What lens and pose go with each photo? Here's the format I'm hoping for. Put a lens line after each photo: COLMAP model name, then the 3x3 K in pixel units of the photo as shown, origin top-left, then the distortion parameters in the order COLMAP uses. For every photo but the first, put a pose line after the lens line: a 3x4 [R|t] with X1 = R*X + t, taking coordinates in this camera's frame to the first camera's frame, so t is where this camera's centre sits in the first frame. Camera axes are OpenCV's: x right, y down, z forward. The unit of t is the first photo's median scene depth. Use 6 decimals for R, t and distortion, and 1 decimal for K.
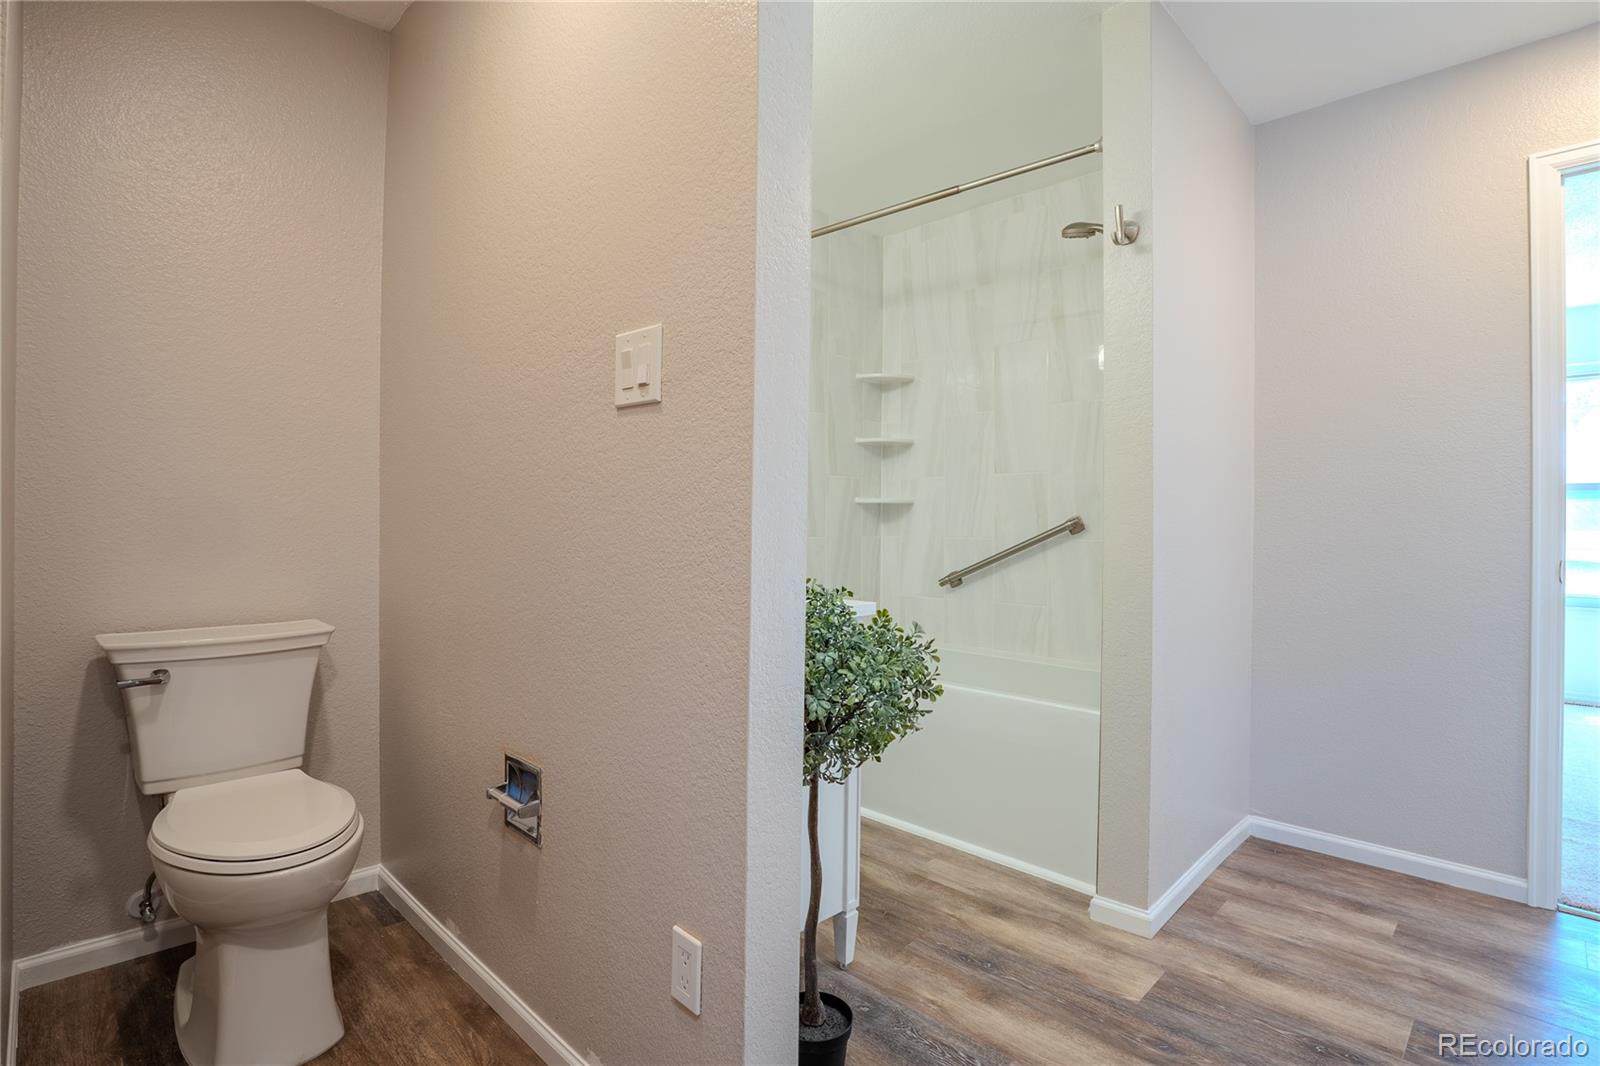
lens RADIAL K [[770.0, 0, 800.9], [0, 770.0, 530.4], [0, 0, 1]] dist [-0.039778, 0.002820]
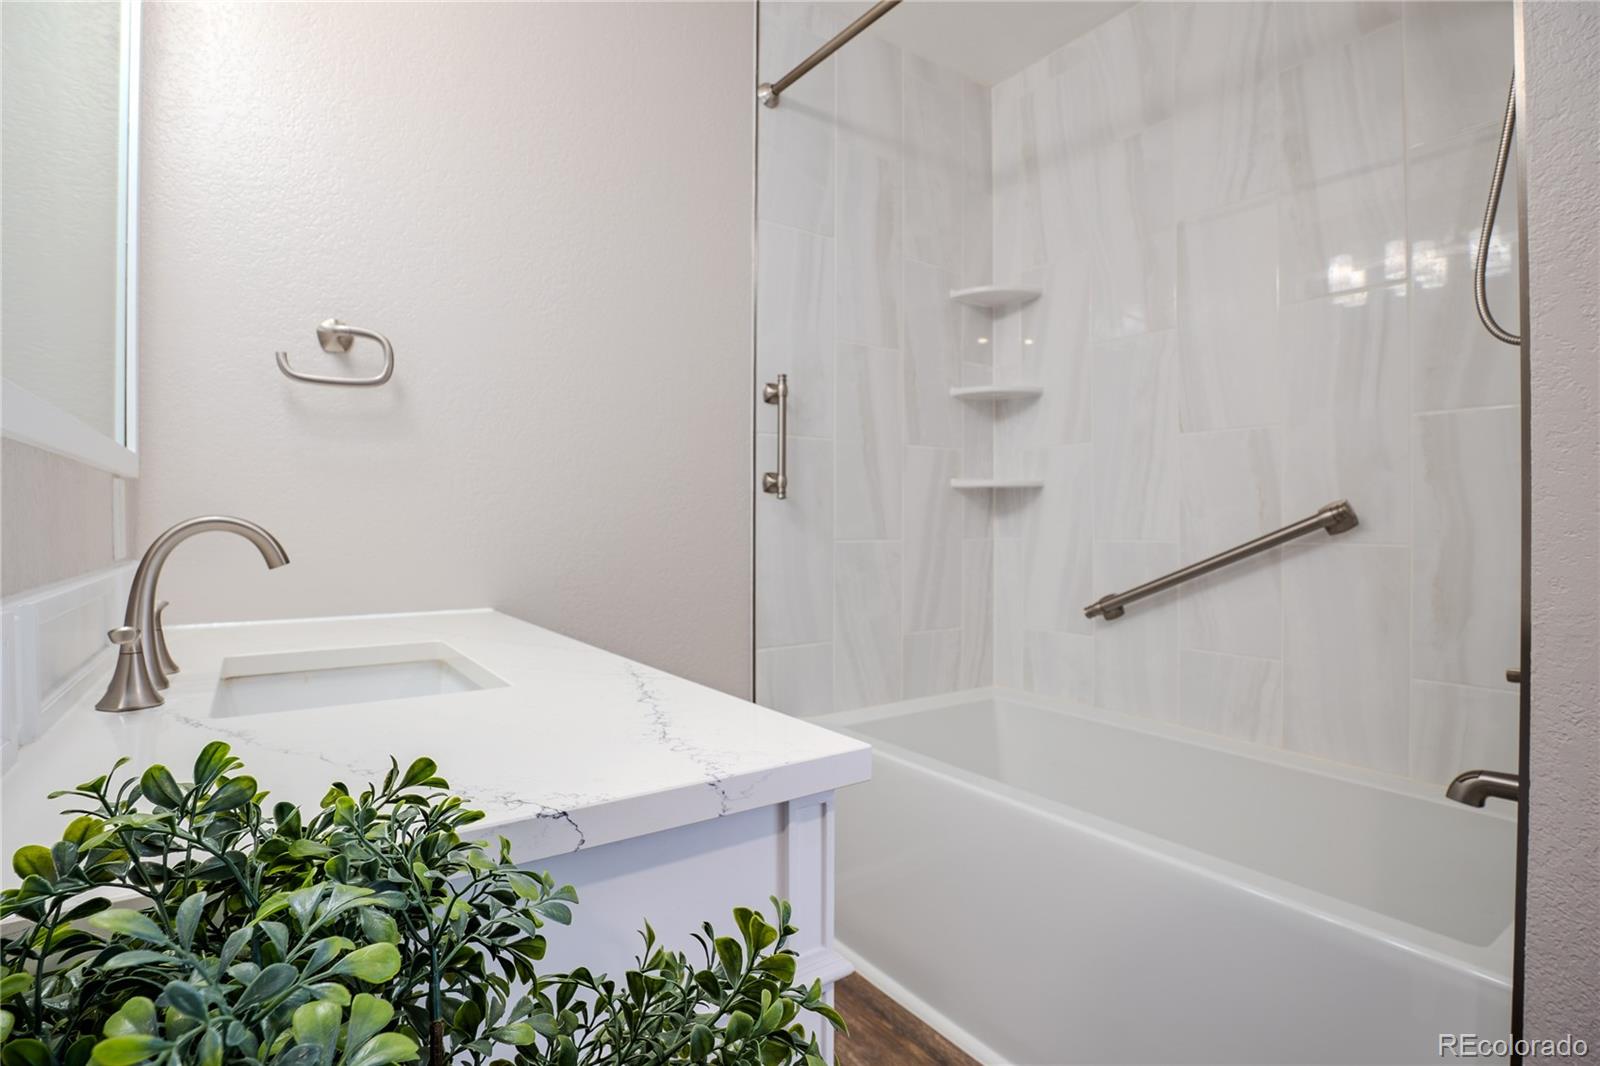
lens RADIAL K [[770.0, 0, 800.3], [0, 770.0, 528.1], [0, 0, 1]] dist [-0.039778, 0.002820]
pose [[0.983034, -0.009293, -0.183189, 0.064365], [0.010521, 0.999928, 0.005735, -0.005898], [0.183123, -0.007565, 0.983061, 0.333867]]
